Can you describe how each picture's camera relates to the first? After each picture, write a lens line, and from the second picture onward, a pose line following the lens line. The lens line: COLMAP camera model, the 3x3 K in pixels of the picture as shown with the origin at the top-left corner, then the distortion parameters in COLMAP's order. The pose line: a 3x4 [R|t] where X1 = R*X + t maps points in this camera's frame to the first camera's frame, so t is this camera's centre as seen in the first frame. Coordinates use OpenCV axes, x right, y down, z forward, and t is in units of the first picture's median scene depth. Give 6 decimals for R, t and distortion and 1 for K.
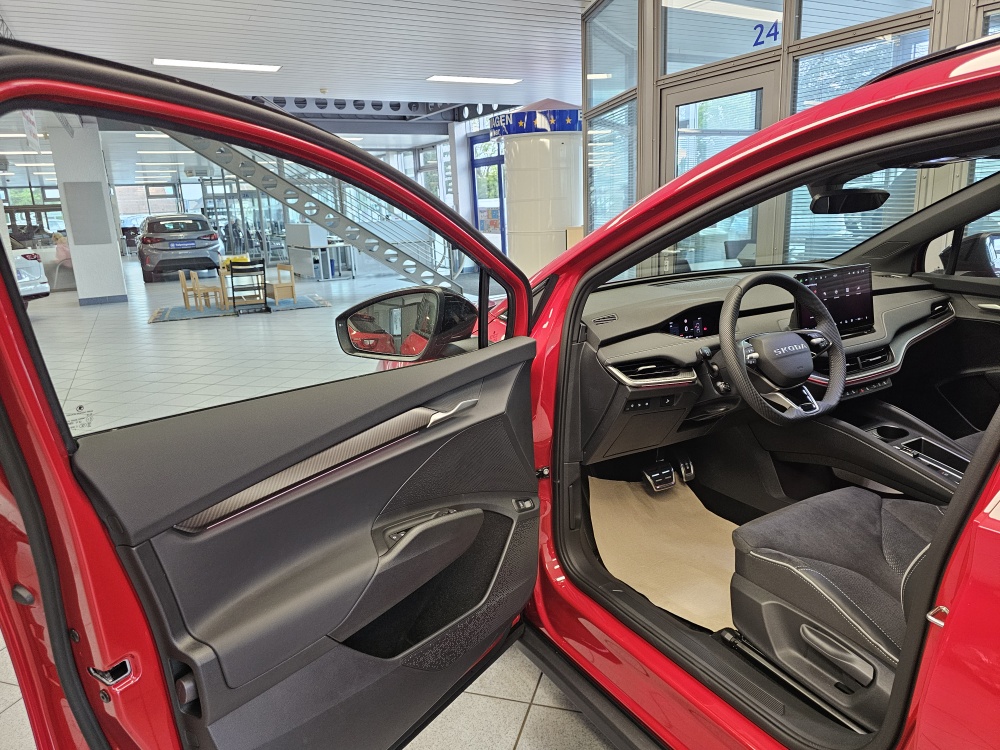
lens RADIAL K [[690.1, 0, 497.7], [0, 690.1, 369.3], [0, 0, 1]] dist [0.000913, -0.008073]
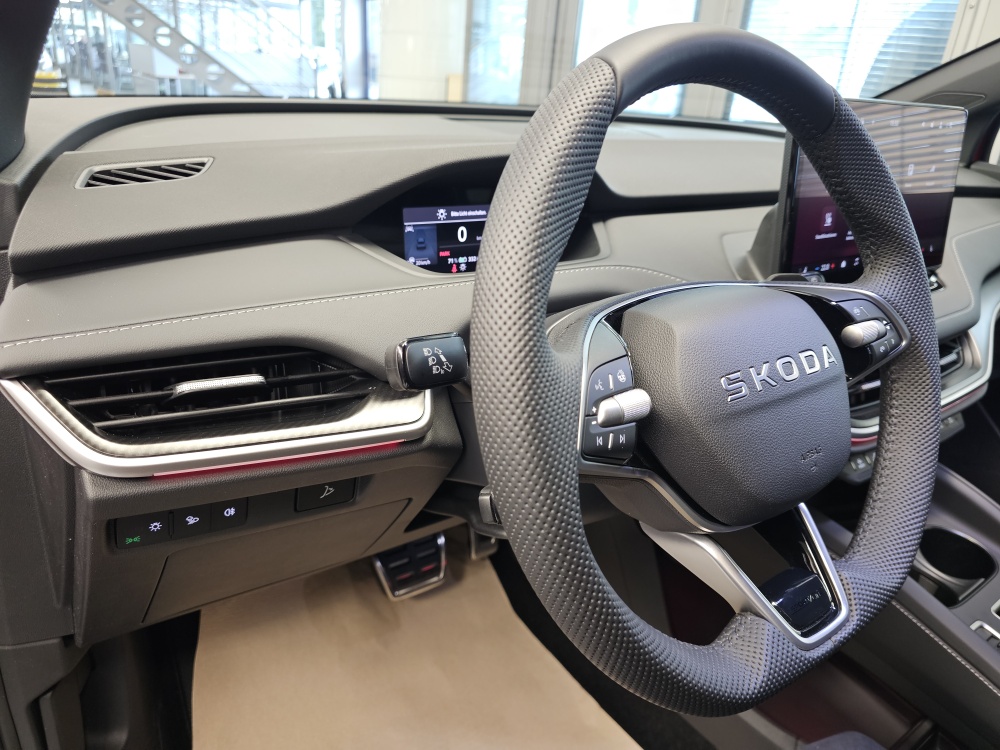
lens RADIAL K [[672.1, 0, 517.0], [0, 672.1, 386.0], [0, 0, 1]] dist [0.071390, -0.103139]
pose [[0.983487, 0.056860, 0.171817, 0.284319], [-0.089299, 0.978211, 0.187427, -0.057851], [-0.157416, -0.199675, 0.967135, 0.759766]]
